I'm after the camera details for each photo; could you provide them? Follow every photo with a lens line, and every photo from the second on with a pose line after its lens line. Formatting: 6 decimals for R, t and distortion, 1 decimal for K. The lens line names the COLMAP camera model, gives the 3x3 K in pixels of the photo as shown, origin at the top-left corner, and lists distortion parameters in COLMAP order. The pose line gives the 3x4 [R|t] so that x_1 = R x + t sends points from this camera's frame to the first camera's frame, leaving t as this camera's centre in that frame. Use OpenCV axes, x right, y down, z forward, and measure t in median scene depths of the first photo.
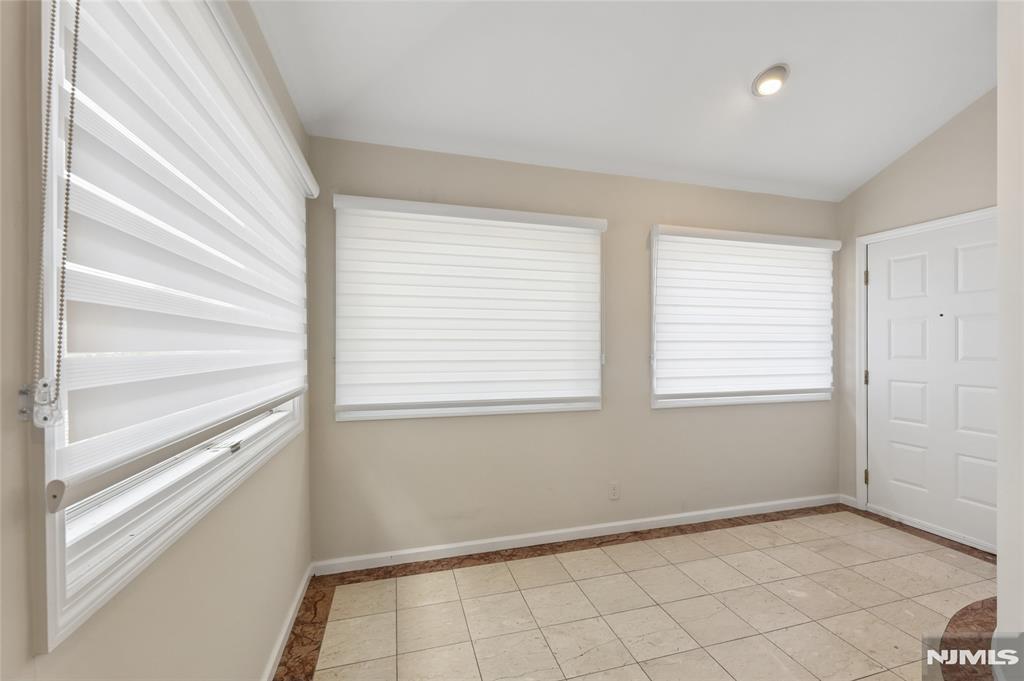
lens RADIAL K [[416.3, 0, 511.5], [0, 416.3, 351.3], [0, 0, 1]] dist [0.000071, 0.000001]
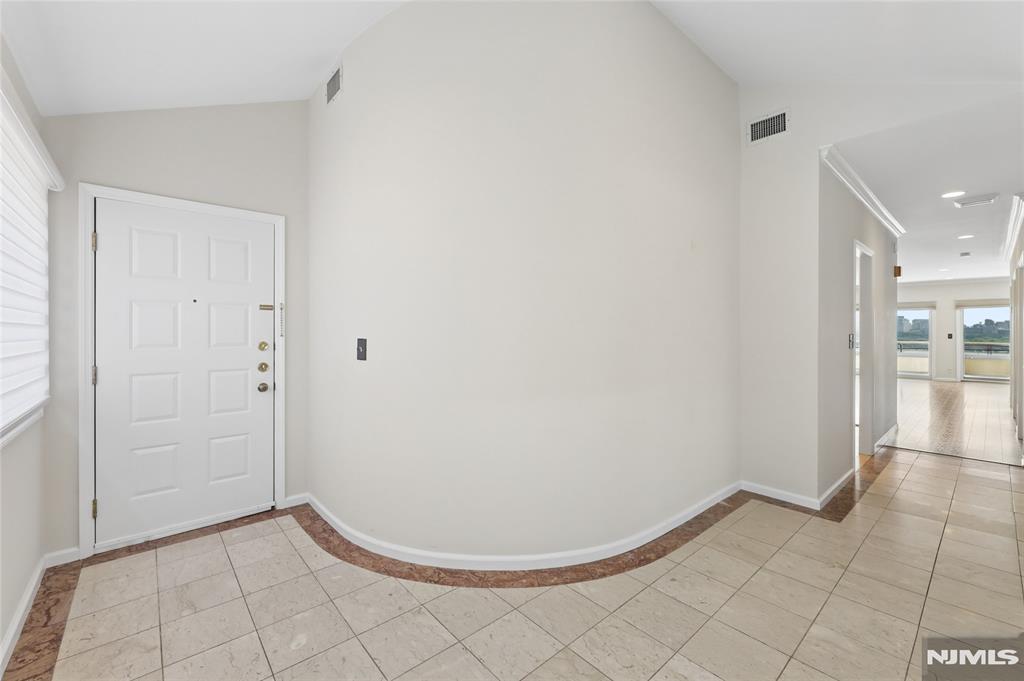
lens RADIAL K [[419.2, 0, 510.9], [0, 419.2, 337.2], [0, 0, 1]] dist [-0.000512, -0.000017]
pose [[-0.427734, -0.005642, 0.903887, -0.153751], [0.014365, 0.999812, 0.013039, -0.004542], [-0.903791, 0.018562, -0.427572, 0.707560]]
